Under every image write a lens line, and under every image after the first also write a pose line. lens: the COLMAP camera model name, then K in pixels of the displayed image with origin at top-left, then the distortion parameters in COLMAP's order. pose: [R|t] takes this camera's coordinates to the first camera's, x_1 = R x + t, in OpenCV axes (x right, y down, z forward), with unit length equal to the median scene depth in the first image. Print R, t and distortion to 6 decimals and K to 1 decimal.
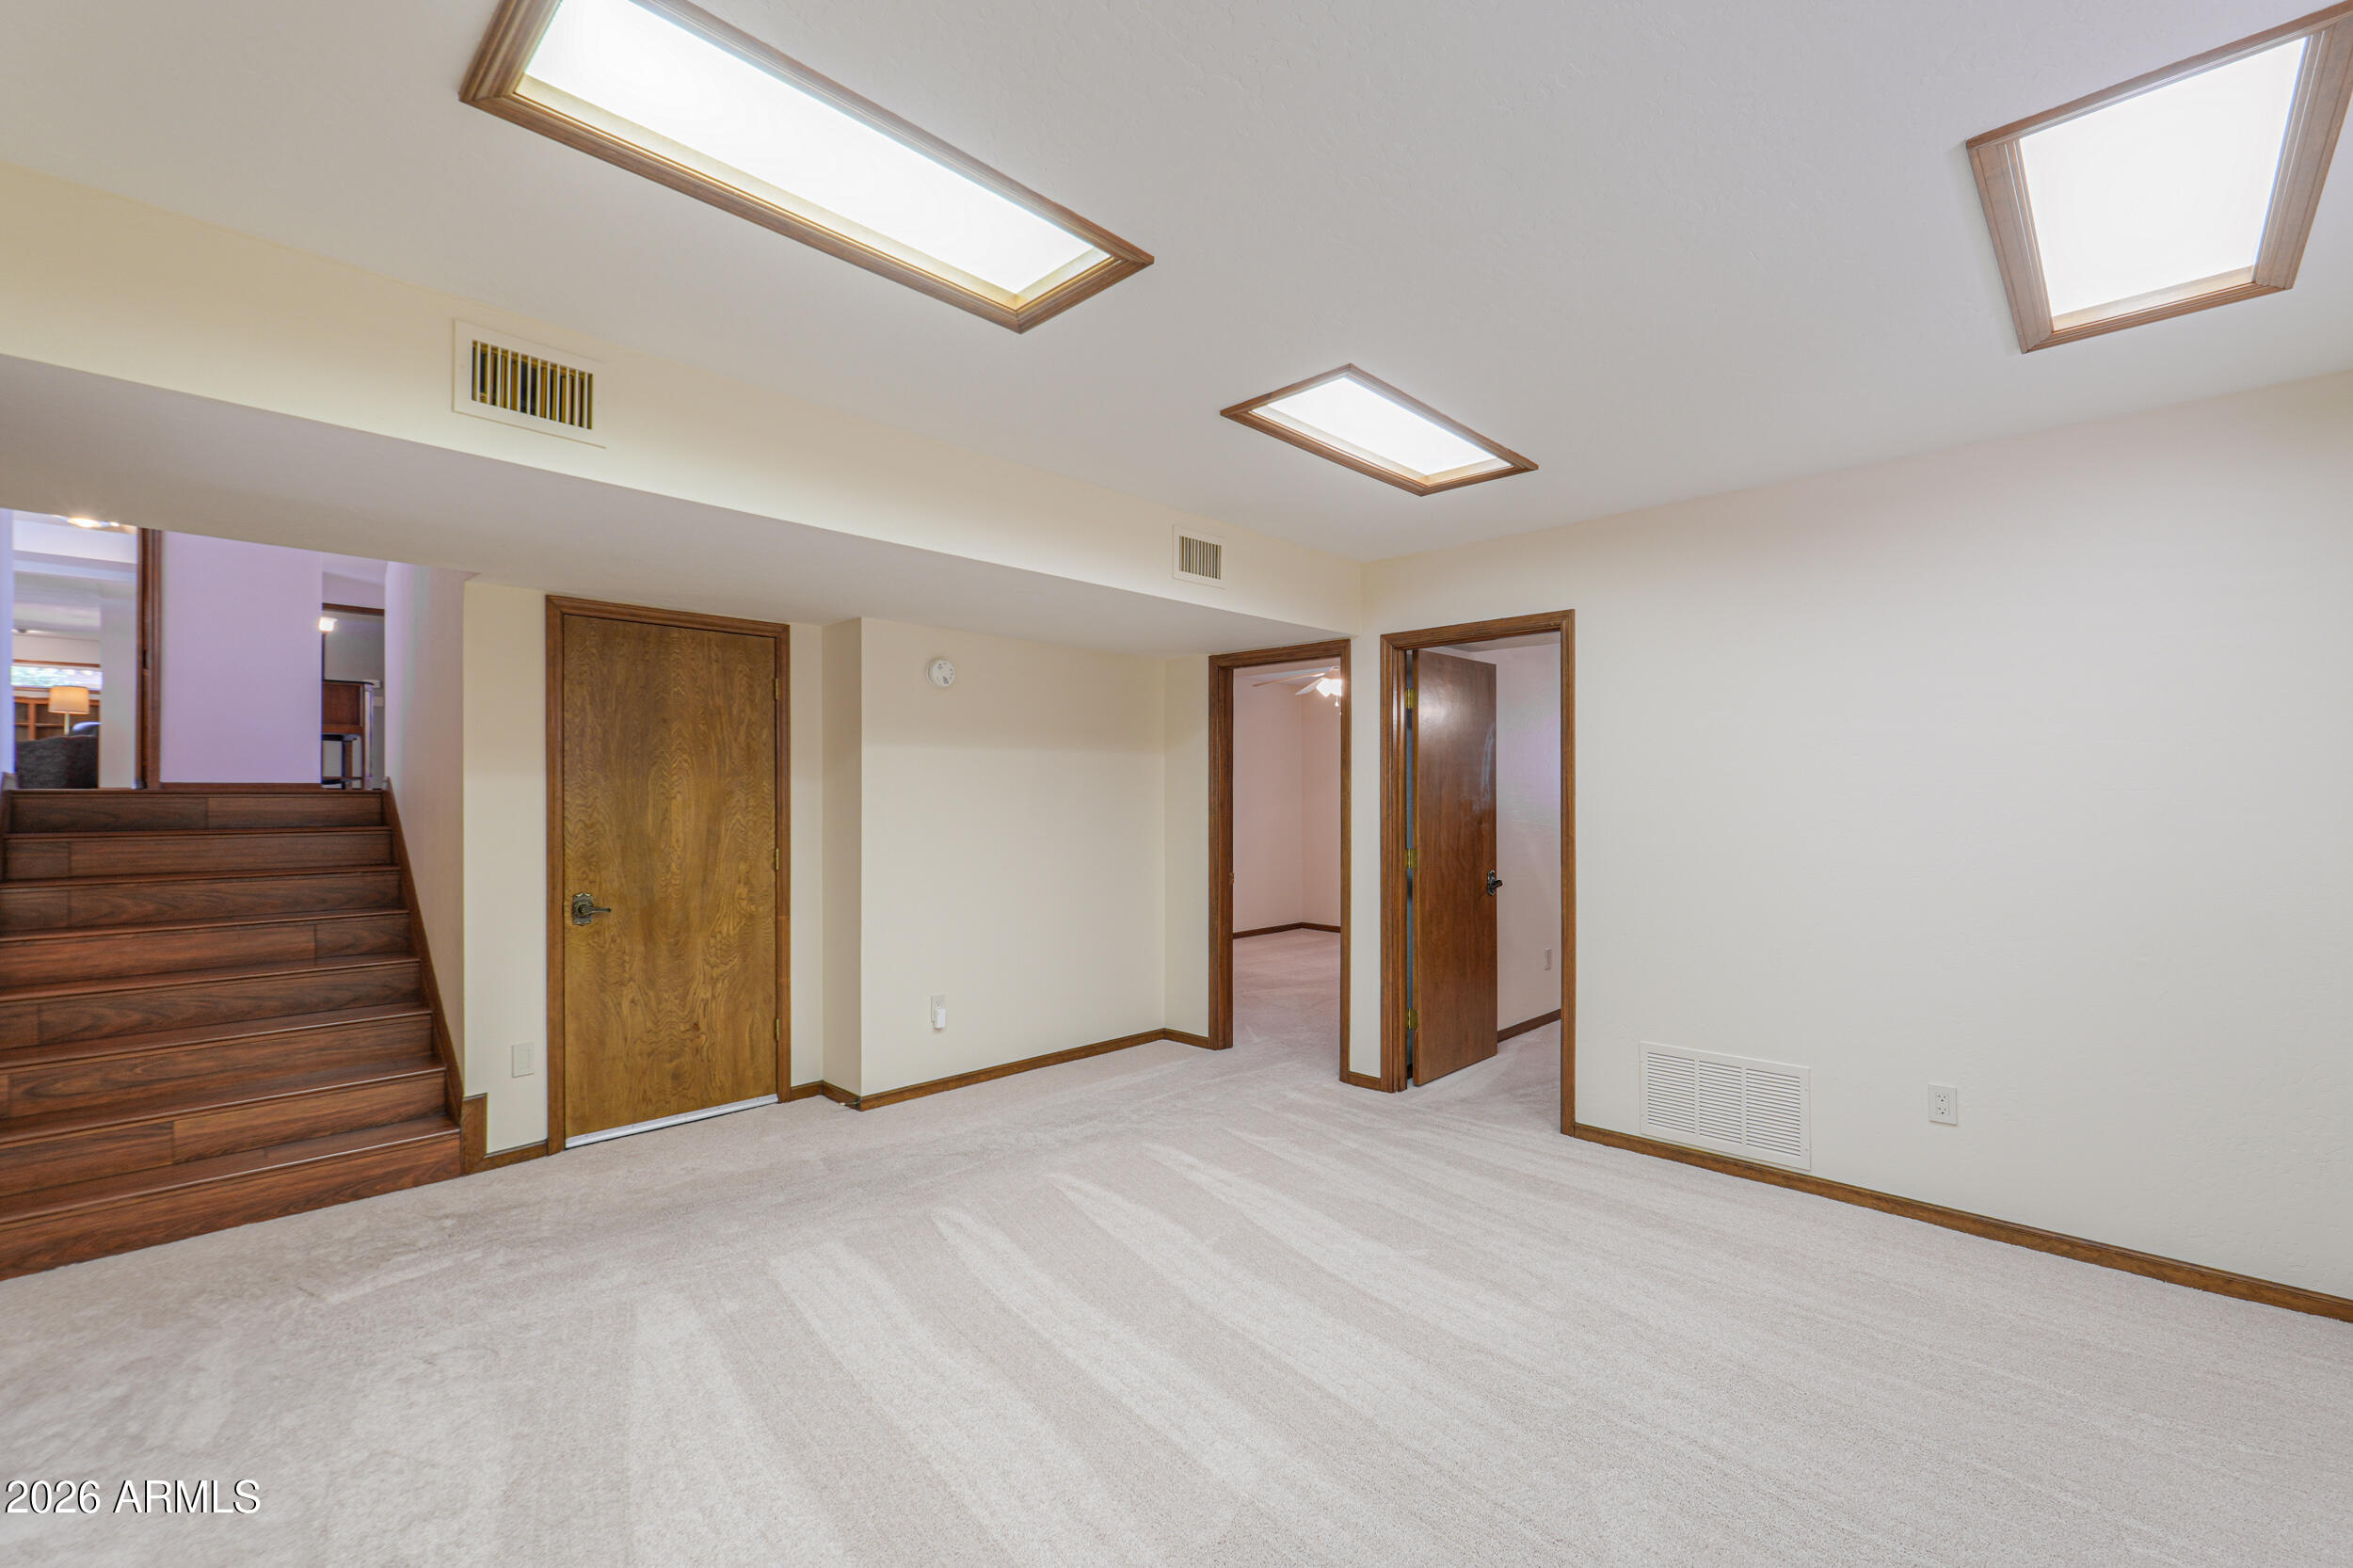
lens RADIAL K [[990.1, 0, 1166.5], [0, 990.1, 790.3], [0, 0, 1]] dist [-0.002899, -0.000075]
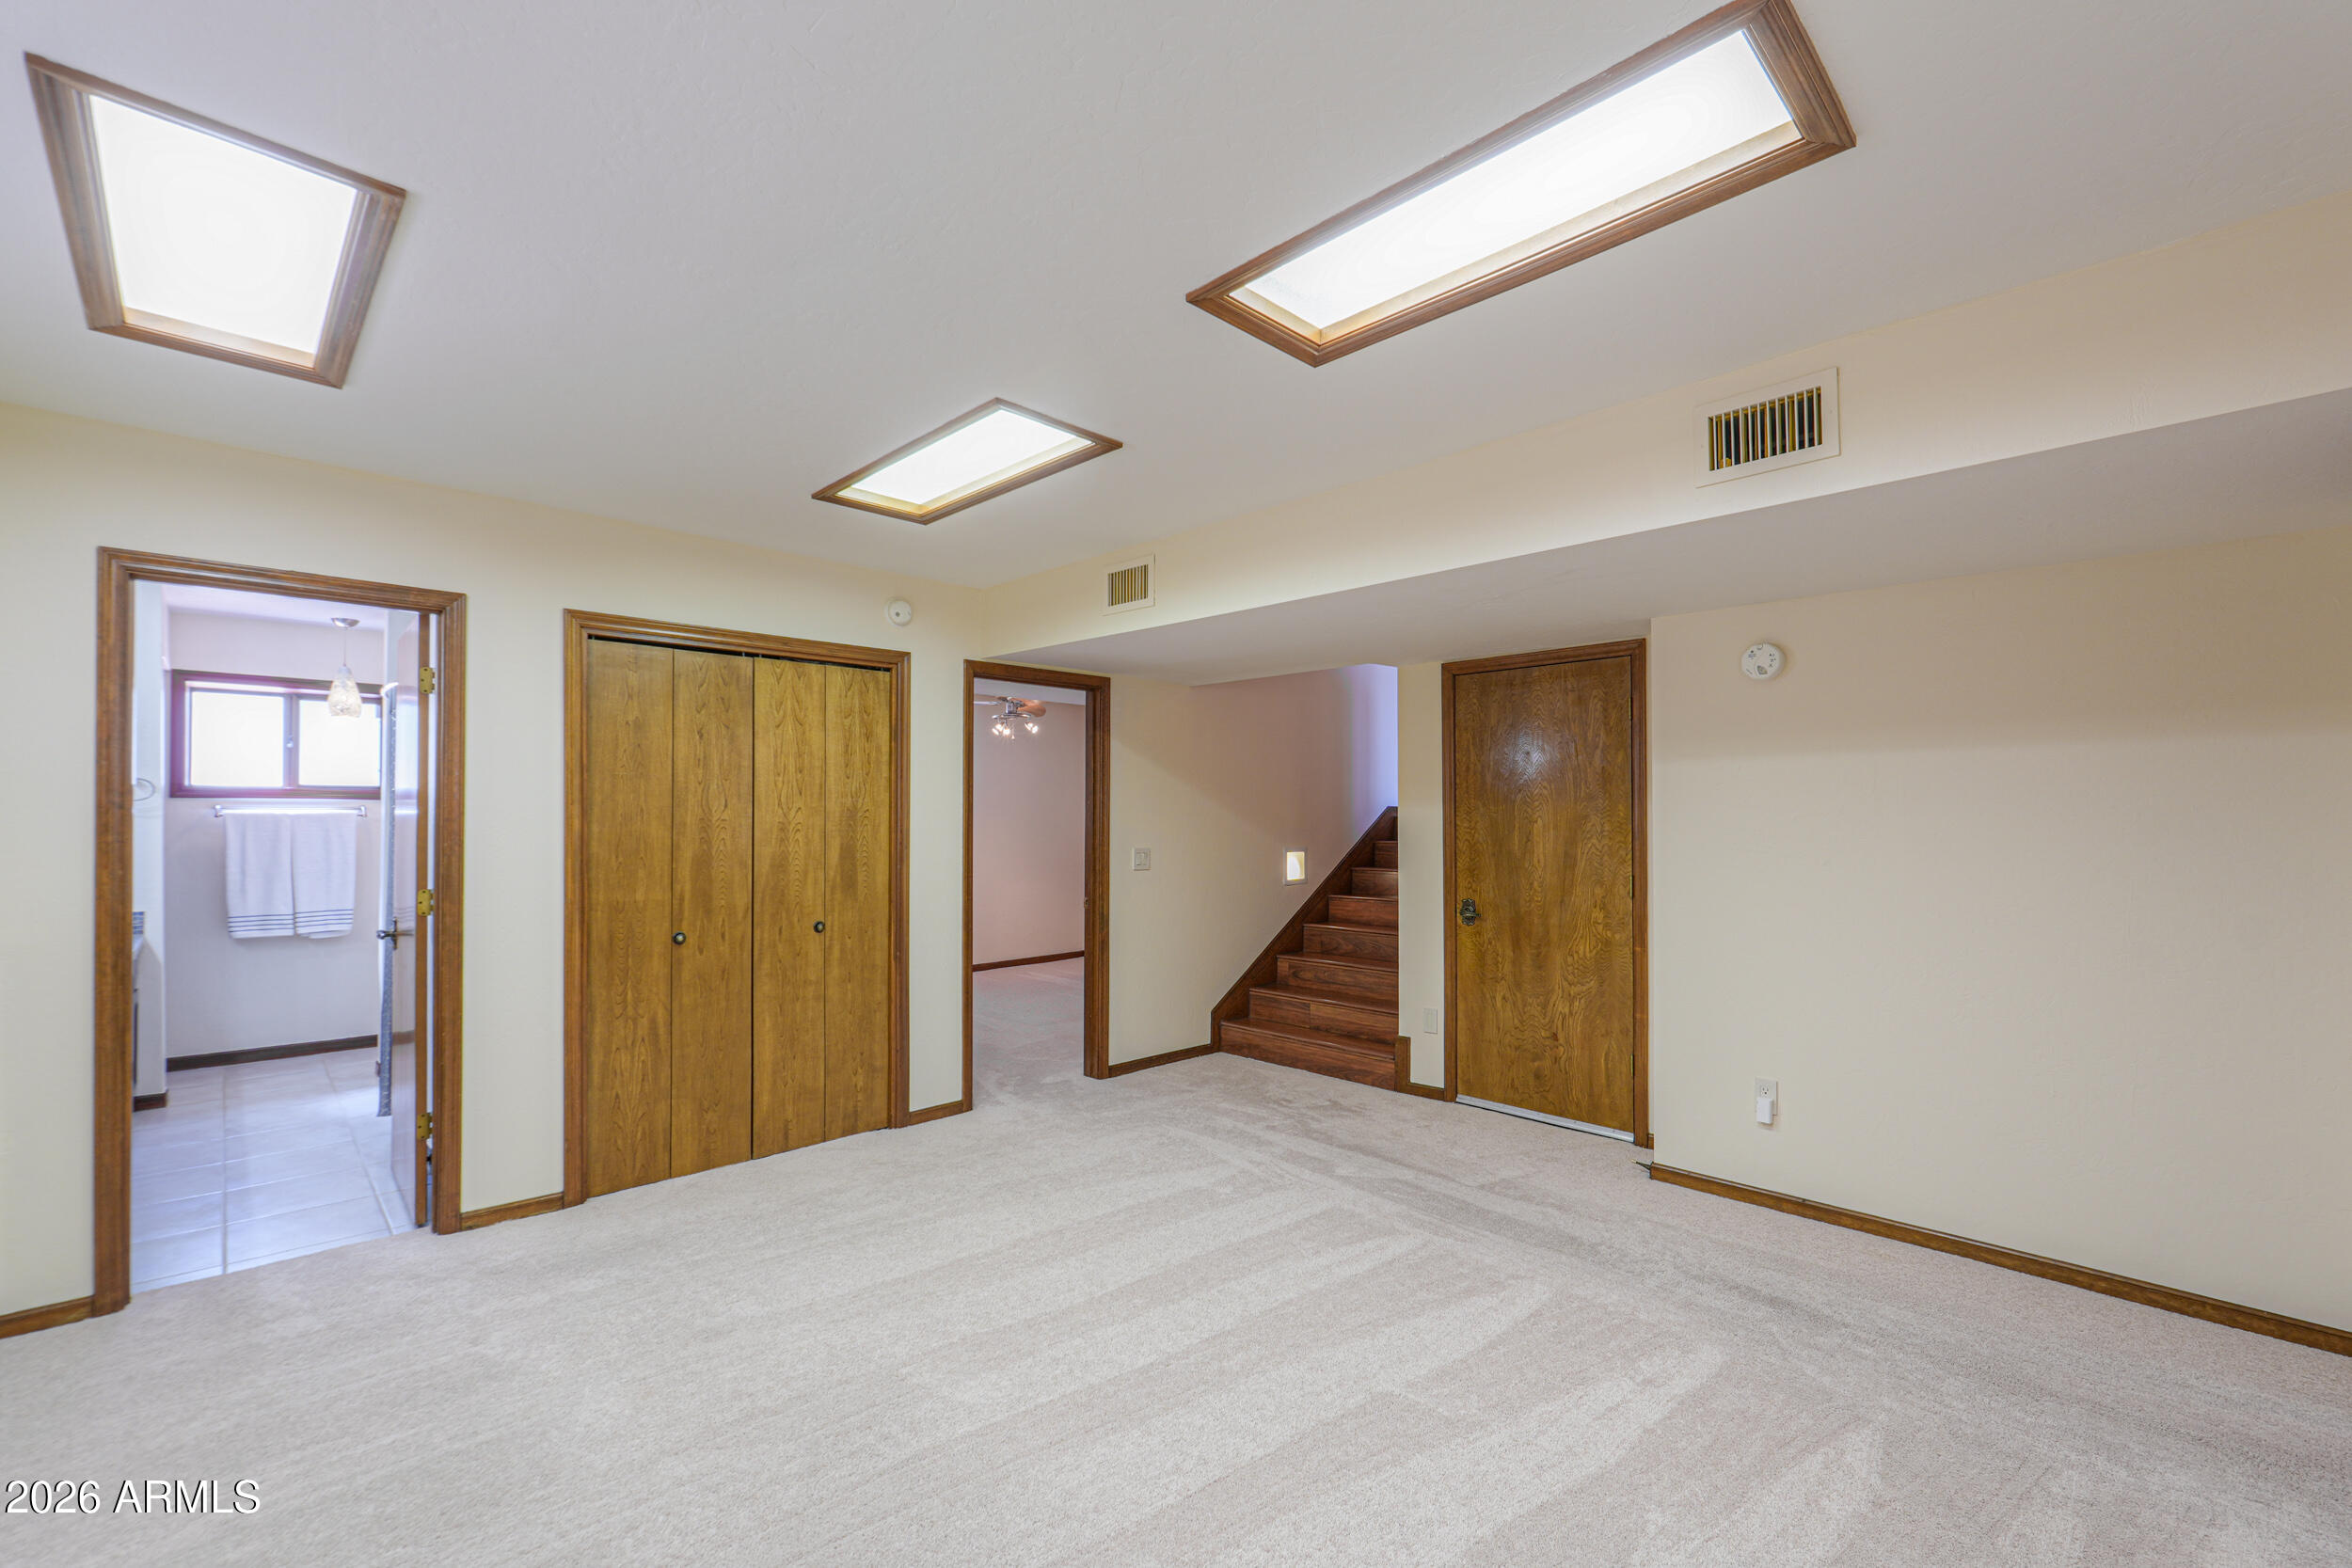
lens RADIAL K [[989.6, 0, 1166.0], [0, 989.6, 790.3], [0, 0, 1]] dist [-0.002899, -0.000075]
pose [[-0.016784, -0.030137, -0.999405, 0.632953], [0.001977, 0.999543, -0.030174, 0.005062], [0.999857, -0.002482, -0.016717, 0.628093]]
